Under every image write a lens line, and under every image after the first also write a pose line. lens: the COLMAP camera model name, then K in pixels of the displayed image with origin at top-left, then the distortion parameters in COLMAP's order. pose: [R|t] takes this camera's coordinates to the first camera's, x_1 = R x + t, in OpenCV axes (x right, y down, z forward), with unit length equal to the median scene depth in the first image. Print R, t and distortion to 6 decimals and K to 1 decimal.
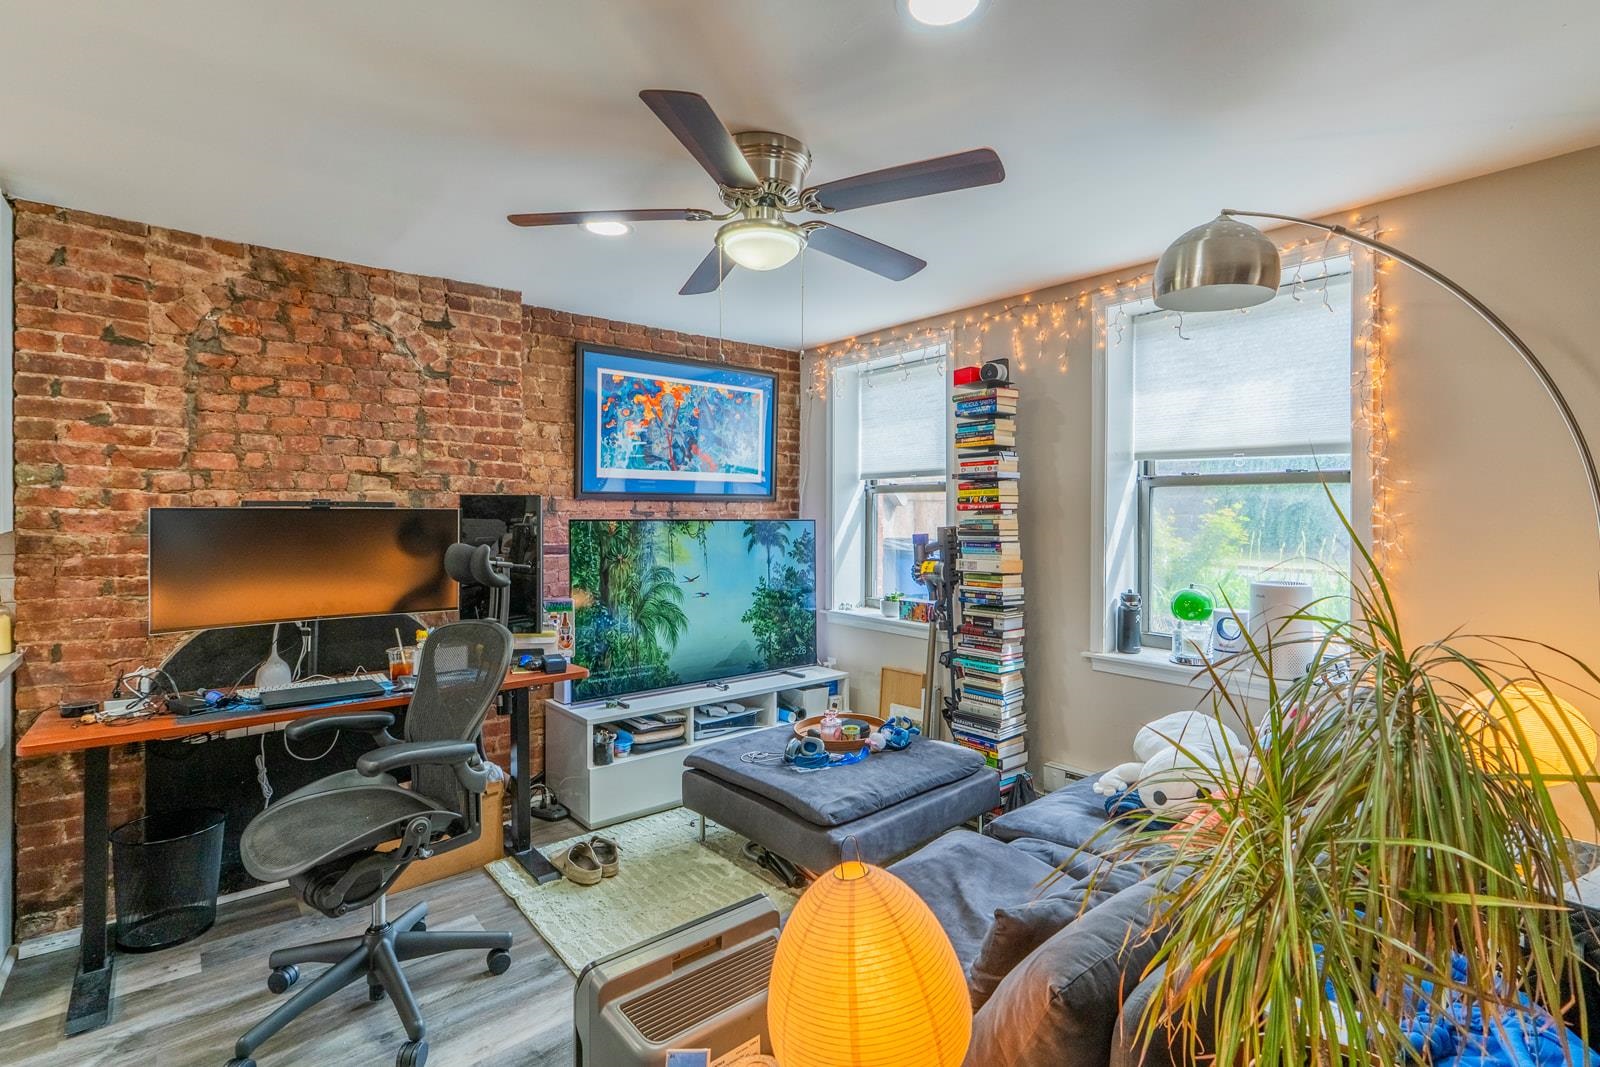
lens RADIAL K [[746.3, 0, 802.9], [0, 746.3, 523.6], [0, 0, 1]] dist [0.003184, -0.000391]
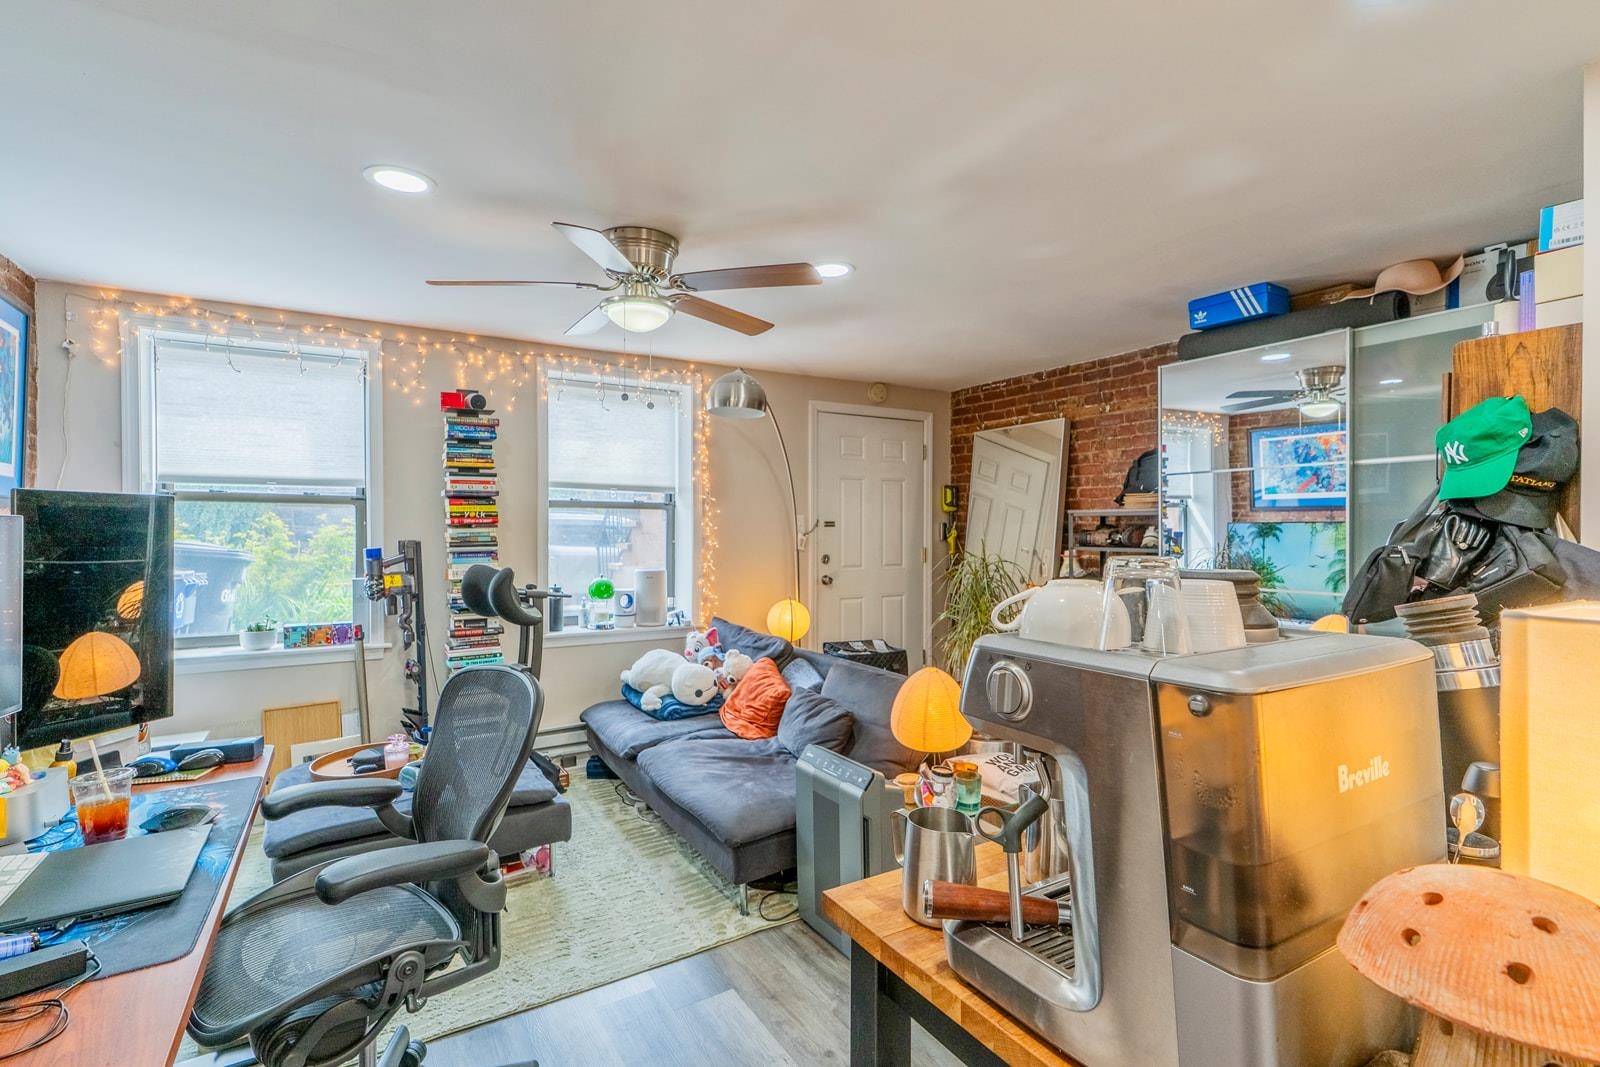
lens RADIAL K [[746.3, 0, 803.0], [0, 746.3, 530.8], [0, 0, 1]] dist [0.003184, -0.000391]
pose [[0.155773, -0.005186, 0.987779, -0.788732], [0.010842, 0.999935, 0.003540, -0.006307], [-0.987733, 0.010158, 0.155819, 0.338664]]
